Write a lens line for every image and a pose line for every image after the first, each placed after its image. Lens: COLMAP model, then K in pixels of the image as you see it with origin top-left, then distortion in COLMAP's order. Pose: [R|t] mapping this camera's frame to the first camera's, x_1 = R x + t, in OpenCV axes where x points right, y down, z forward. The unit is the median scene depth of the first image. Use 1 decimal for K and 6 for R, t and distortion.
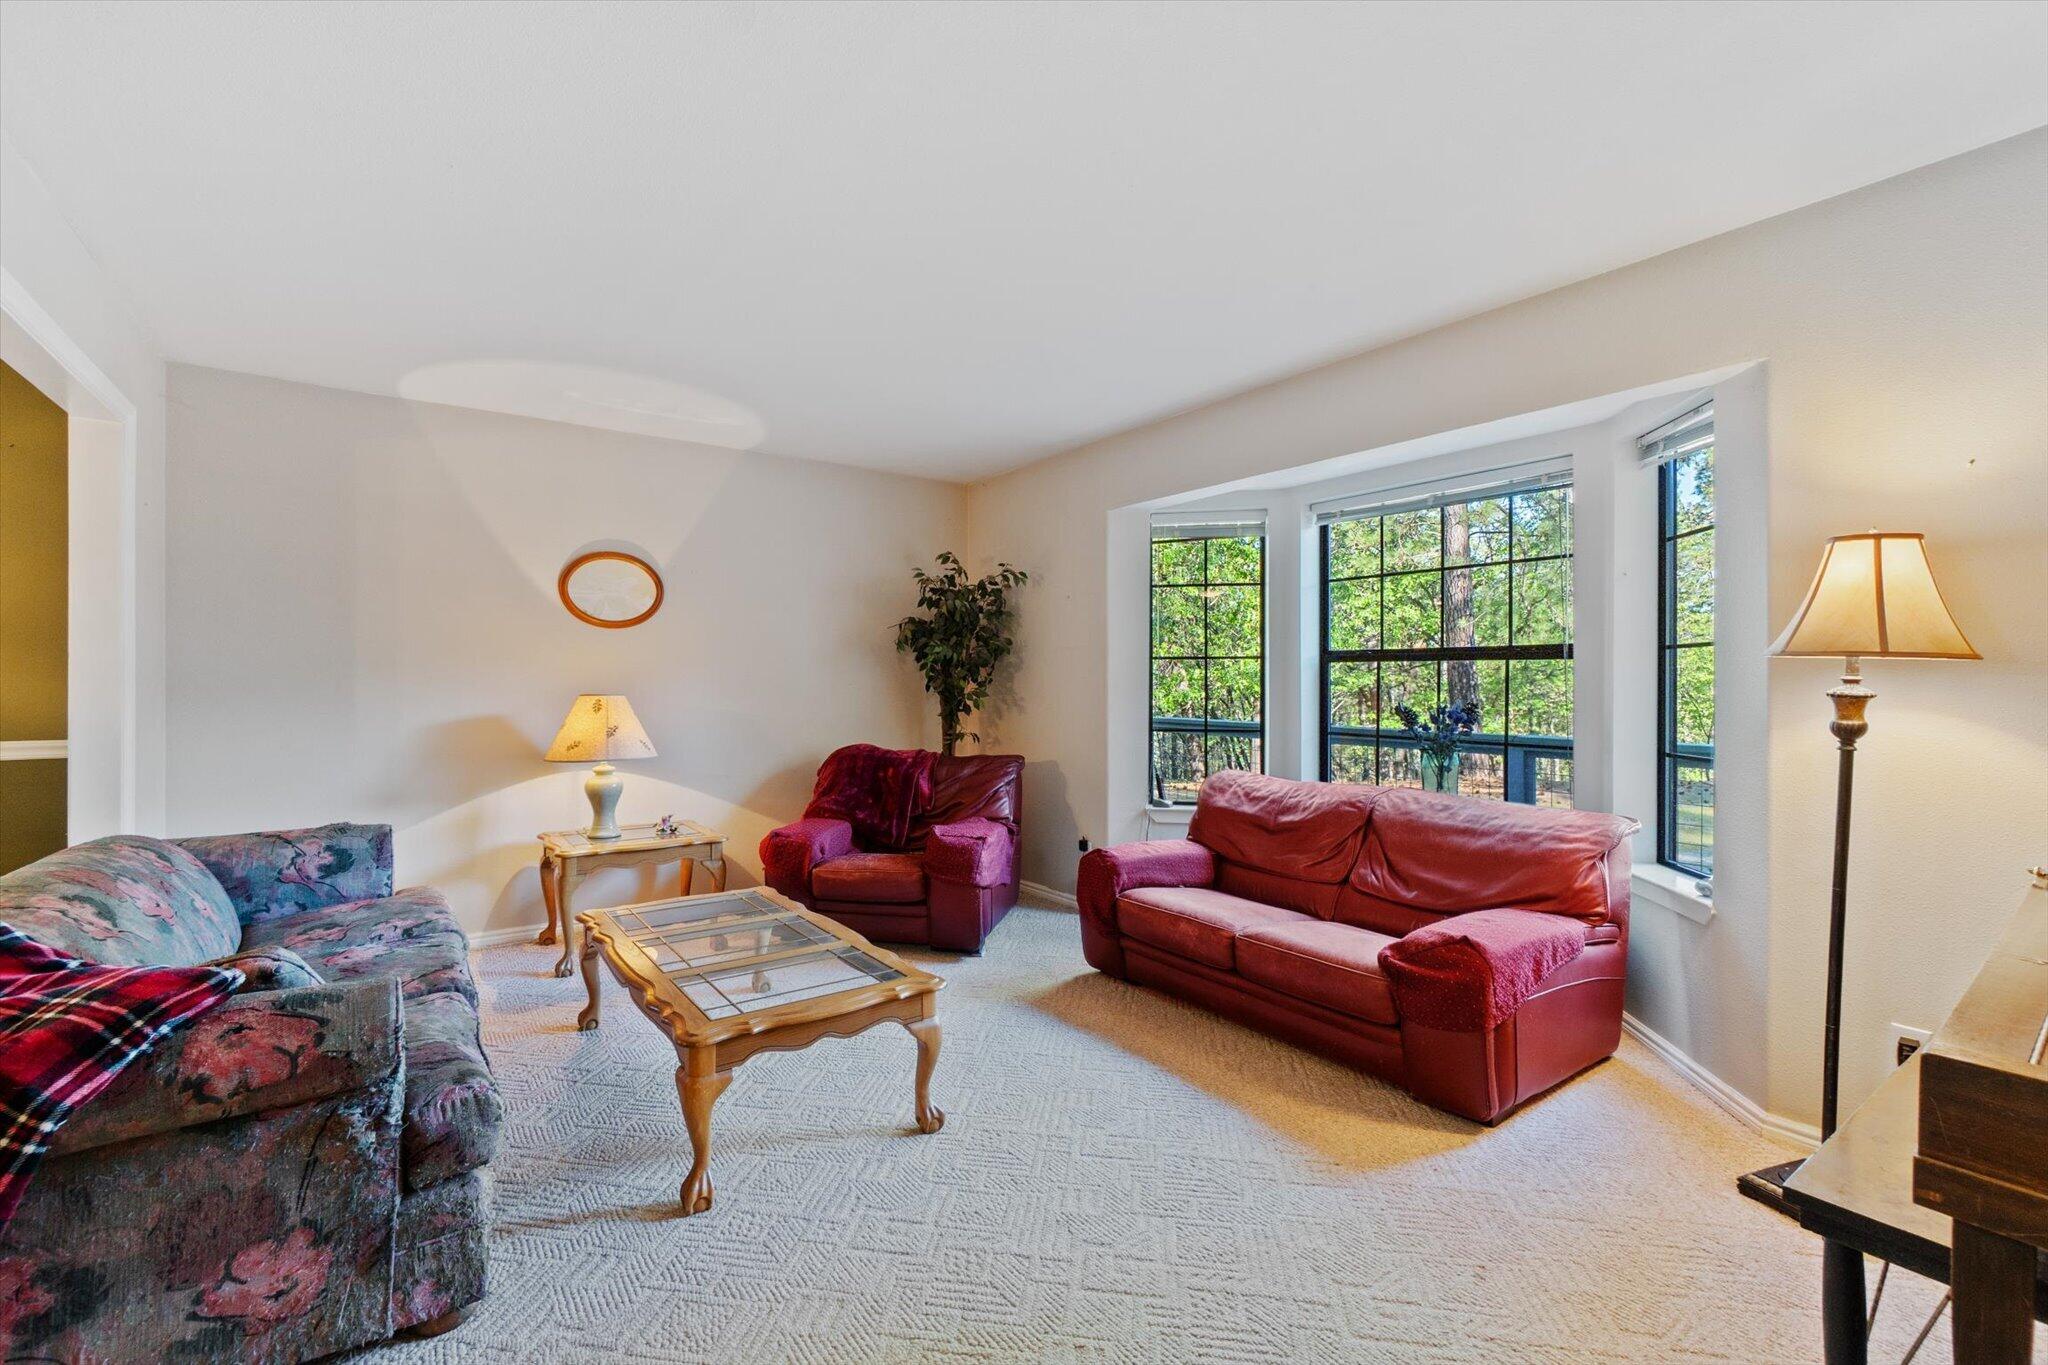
lens RADIAL K [[895.4, 0, 1022.3], [0, 895.4, 676.2], [0, 0, 1]] dist [-0.000727, -0.000150]
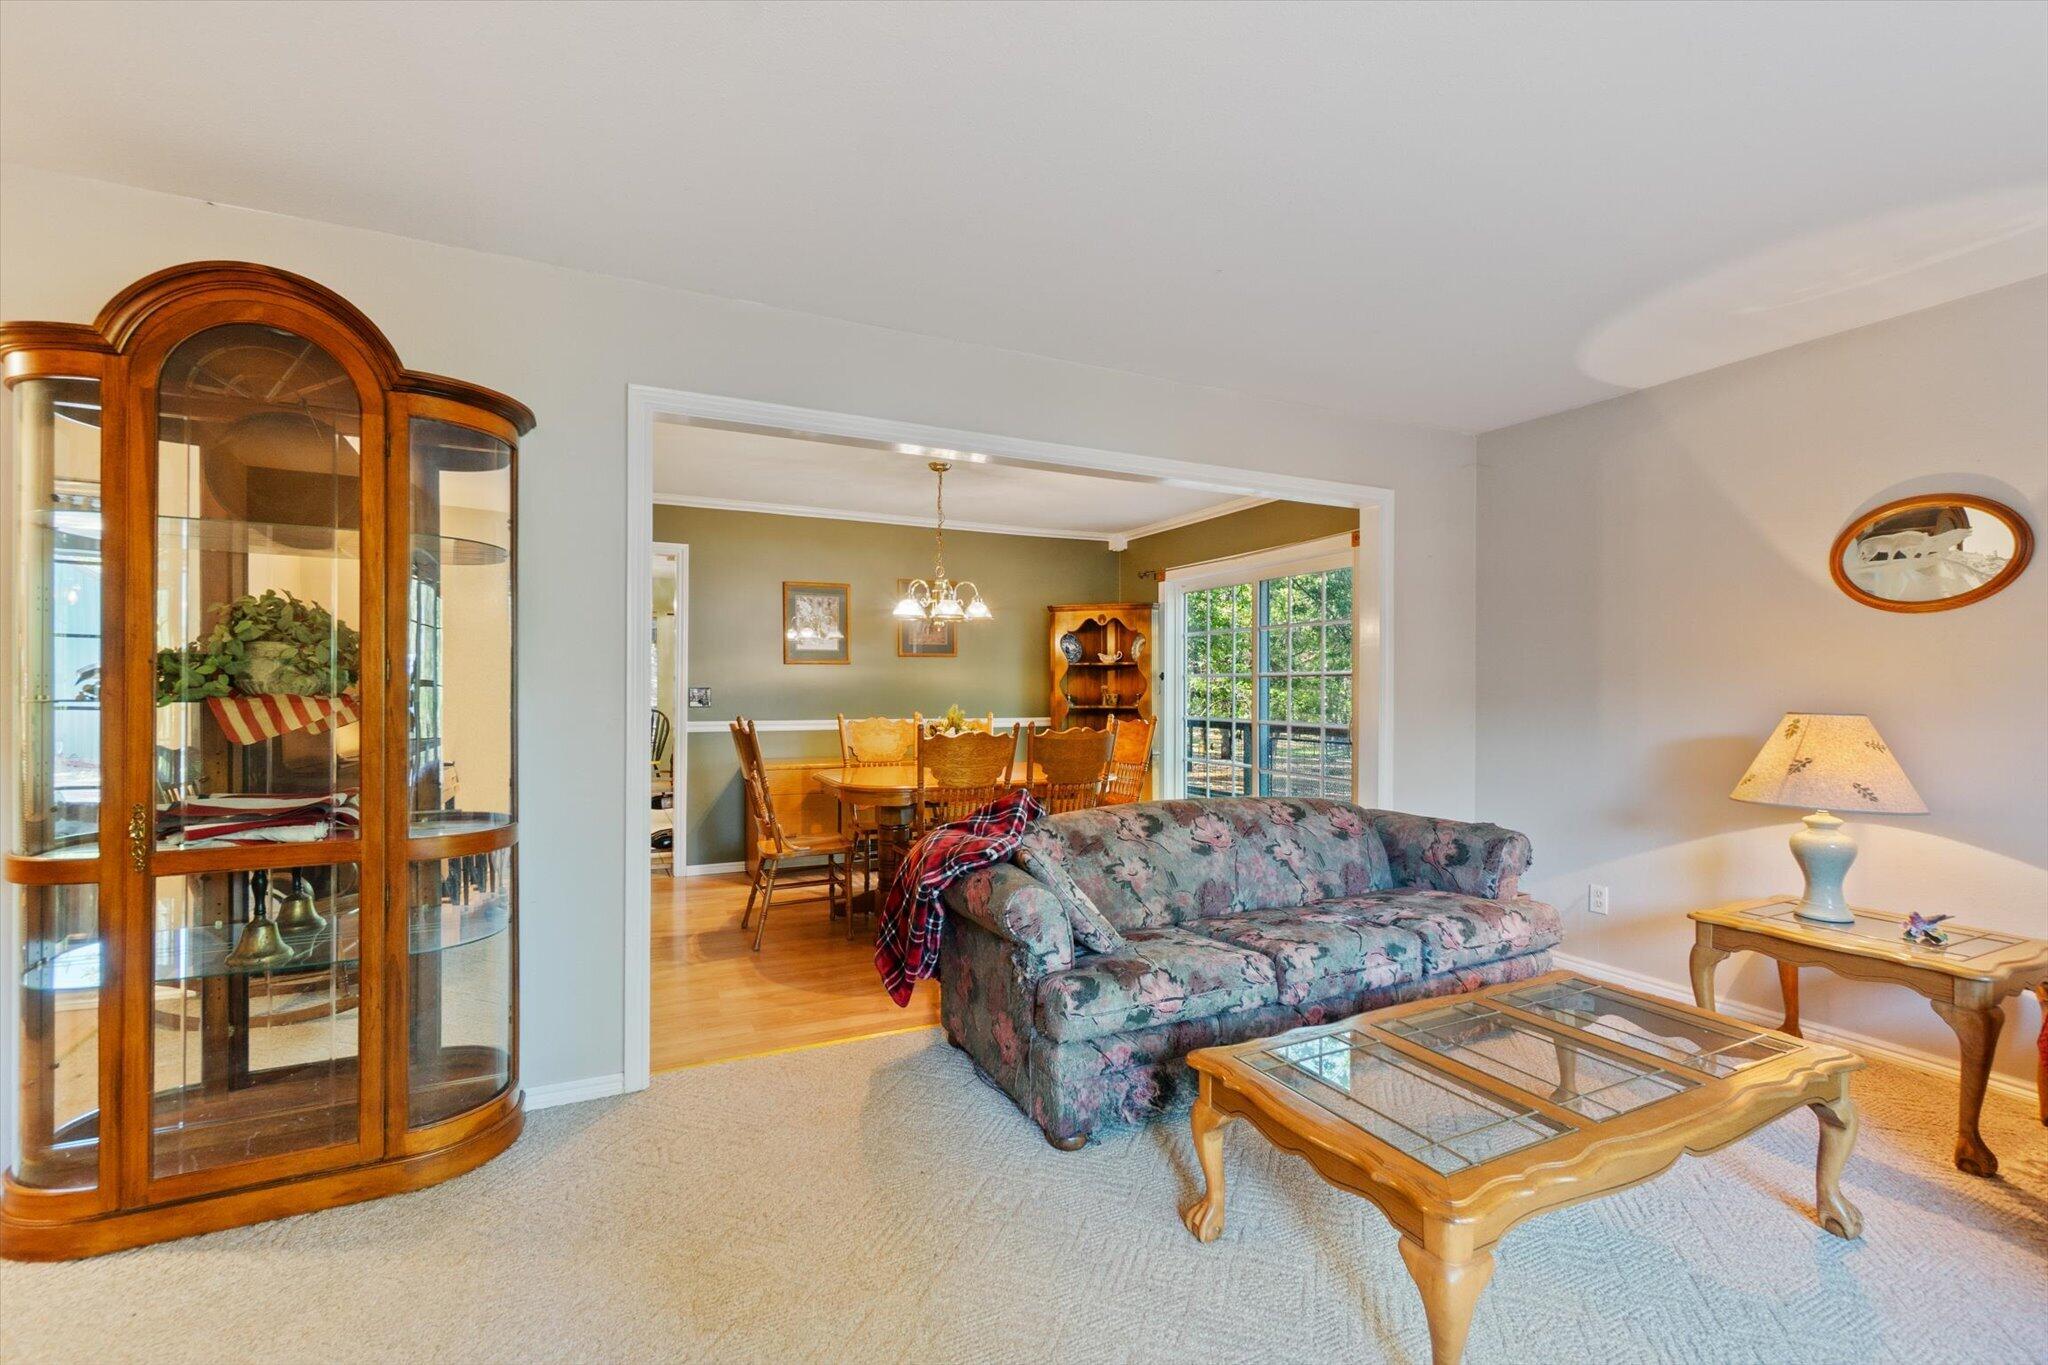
lens RADIAL K [[895.4, 0, 1023.9], [0, 895.4, 687.2], [0, 0, 1]] dist [-0.000727, -0.000150]
pose [[-0.133734, -0.004254, -0.991008, 0.397715], [-0.004055, 0.999985, -0.003745, 0.006256], [0.991009, 0.003518, -0.133750, 0.604149]]
